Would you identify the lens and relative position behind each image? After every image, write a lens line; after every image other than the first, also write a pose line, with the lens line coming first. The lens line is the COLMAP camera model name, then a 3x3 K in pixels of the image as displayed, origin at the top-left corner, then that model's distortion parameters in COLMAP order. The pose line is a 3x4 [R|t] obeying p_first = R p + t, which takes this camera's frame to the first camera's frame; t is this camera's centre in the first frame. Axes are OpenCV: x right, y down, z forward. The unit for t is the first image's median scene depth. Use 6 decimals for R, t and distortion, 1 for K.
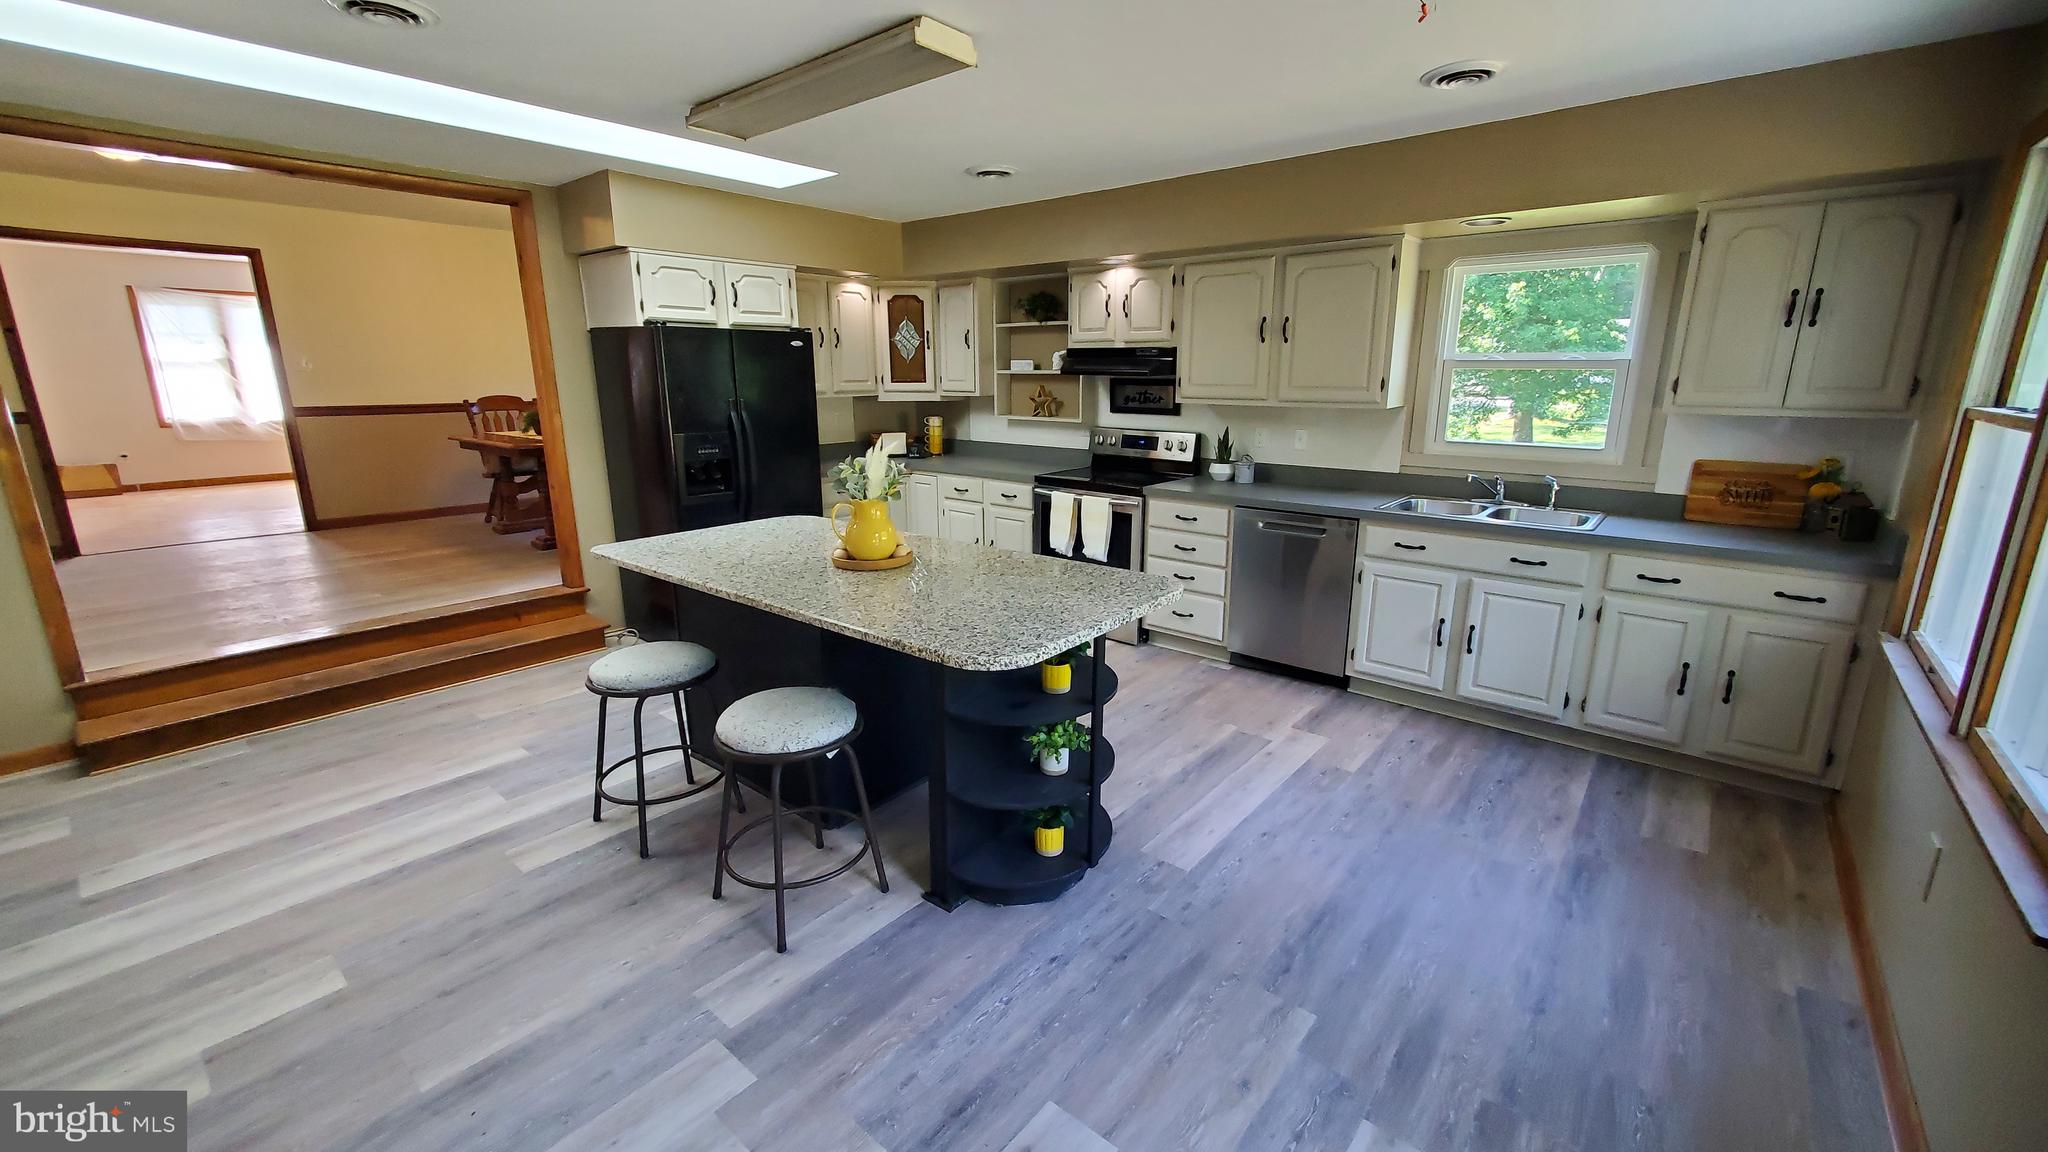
lens RADIAL K [[837.7, 0, 1016.0], [0, 837.7, 566.2], [0, 0, 1]] dist [0.016474, -0.000627]
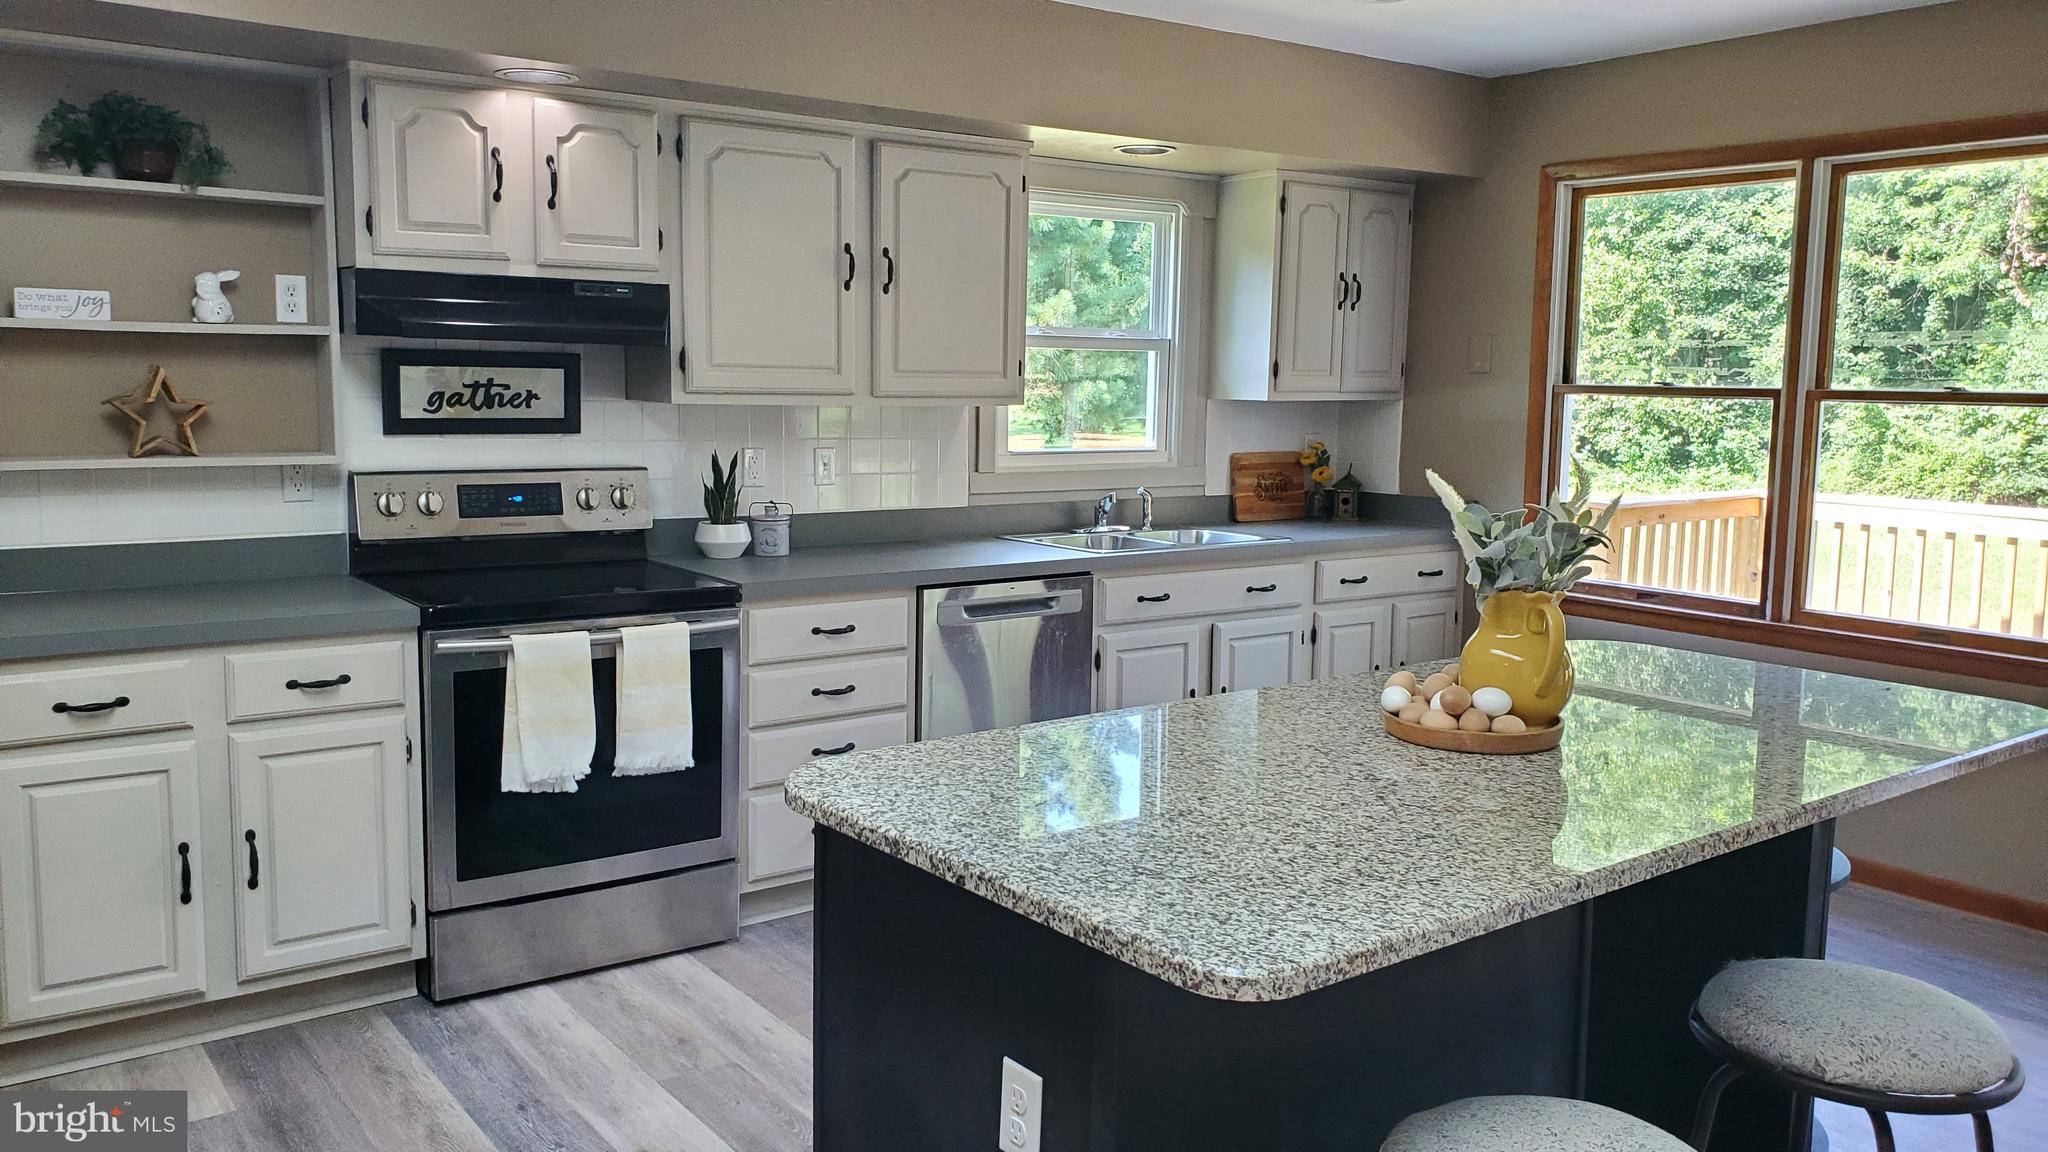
lens RADIAL K [[1576.0, 0, 1024.9], [0, 1576.0, 577.4], [0, 0, 1]] dist [0.052593, -0.001745]
pose [[0.218499, -0.119429, 0.968501, -0.626076], [0.213394, 0.974309, 0.072002, -0.122143], [-0.952219, 0.190940, 0.238371, 0.623050]]
